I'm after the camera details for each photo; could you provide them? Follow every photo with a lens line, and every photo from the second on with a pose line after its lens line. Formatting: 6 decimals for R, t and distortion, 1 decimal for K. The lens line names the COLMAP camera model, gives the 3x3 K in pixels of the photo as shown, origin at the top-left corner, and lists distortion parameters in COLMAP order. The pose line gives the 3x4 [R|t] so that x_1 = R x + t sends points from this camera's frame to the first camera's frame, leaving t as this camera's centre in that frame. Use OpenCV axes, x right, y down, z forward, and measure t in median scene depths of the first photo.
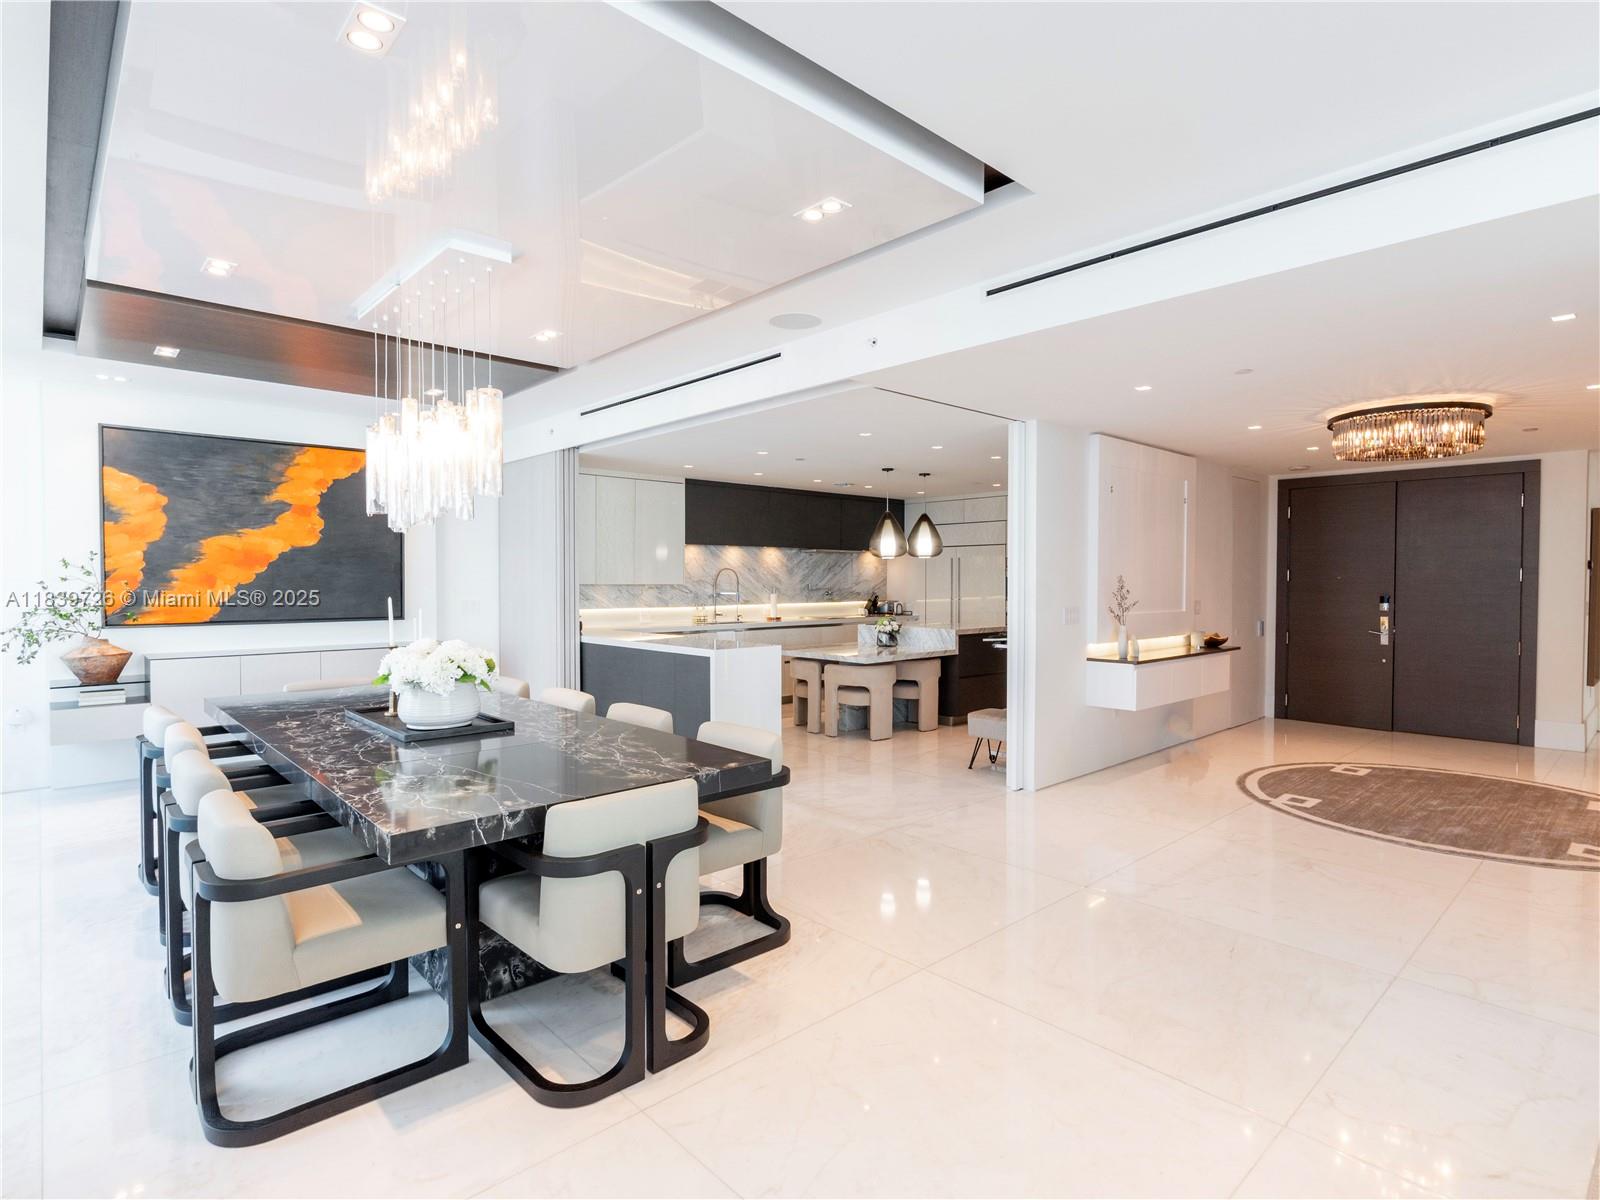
lens RADIAL K [[831.4, 0, 795.2], [0, 831.4, 614.8], [0, 0, 1]] dist [-0.006401, 0.003651]
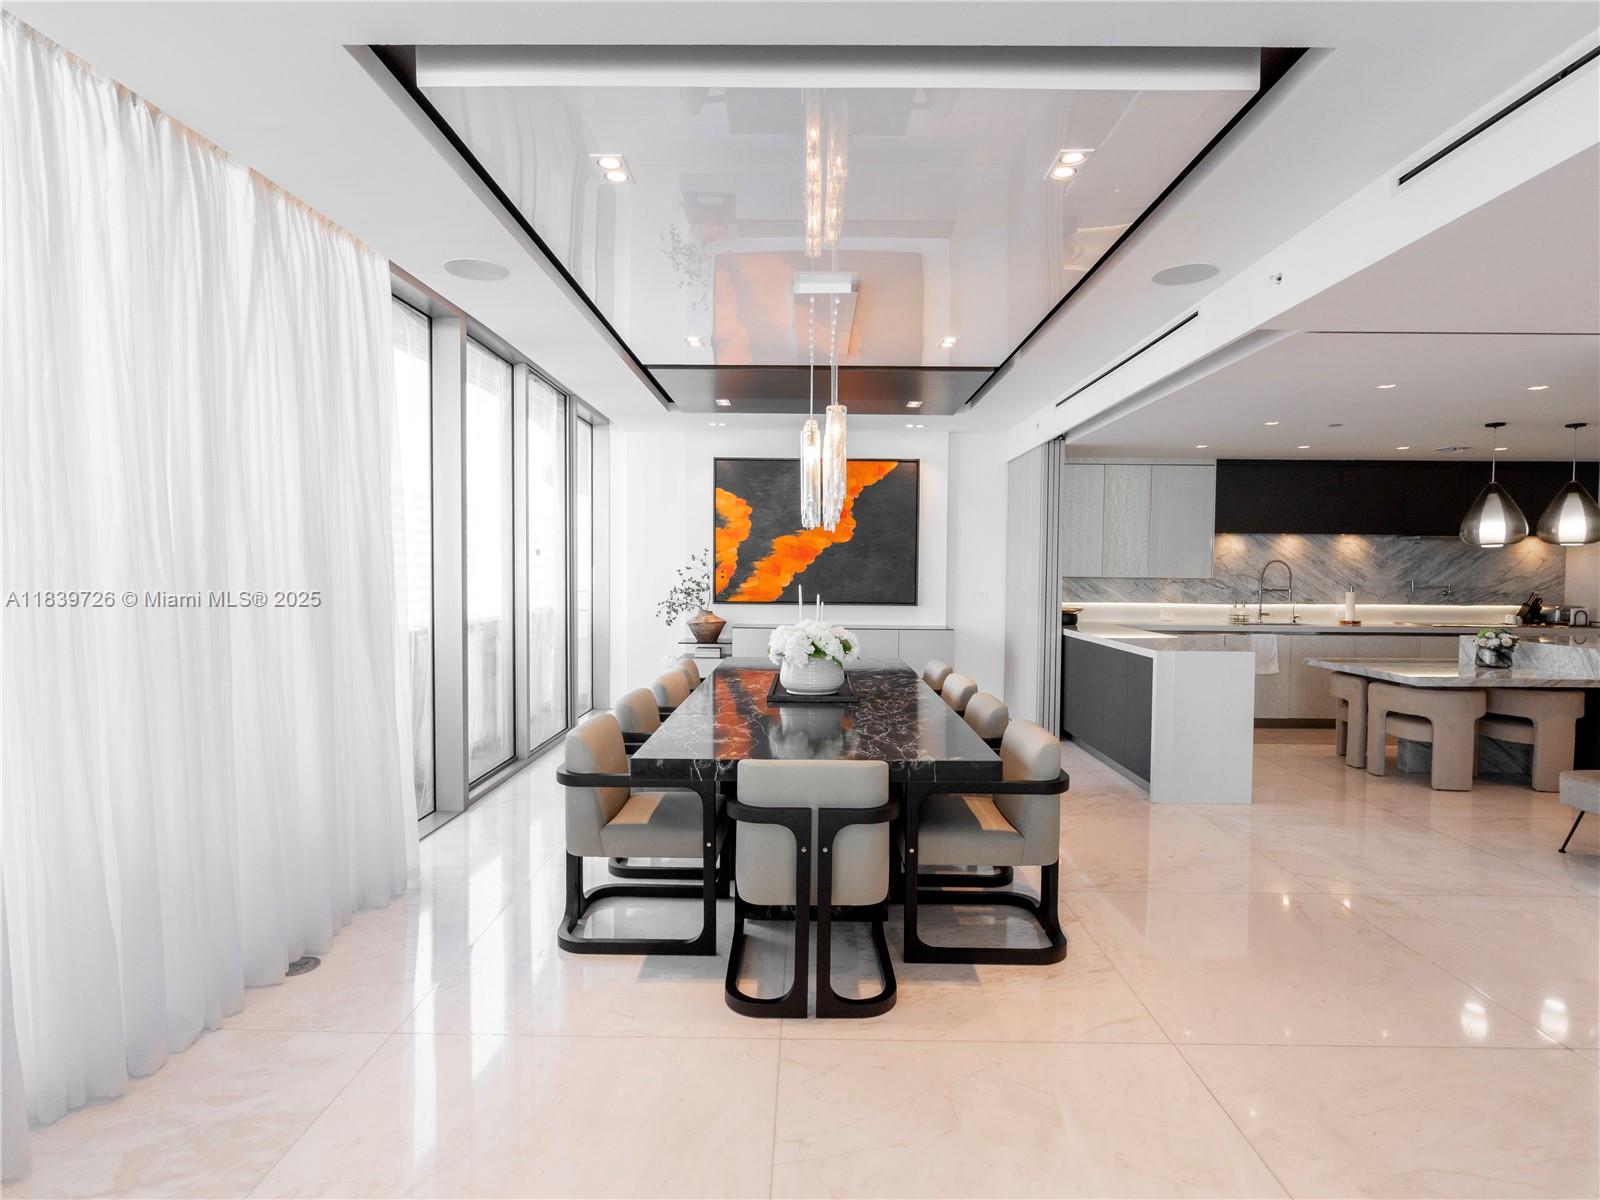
lens RADIAL K [[831.4, 0, 795.8], [0, 831.4, 611.8], [0, 0, 1]] dist [-0.006401, 0.003651]
pose [[0.727080, 0.041275, -0.685311, 0.222693], [-0.037294, 0.999092, 0.020606, -0.003879], [0.685539, 0.010576, 0.727959, 0.069520]]
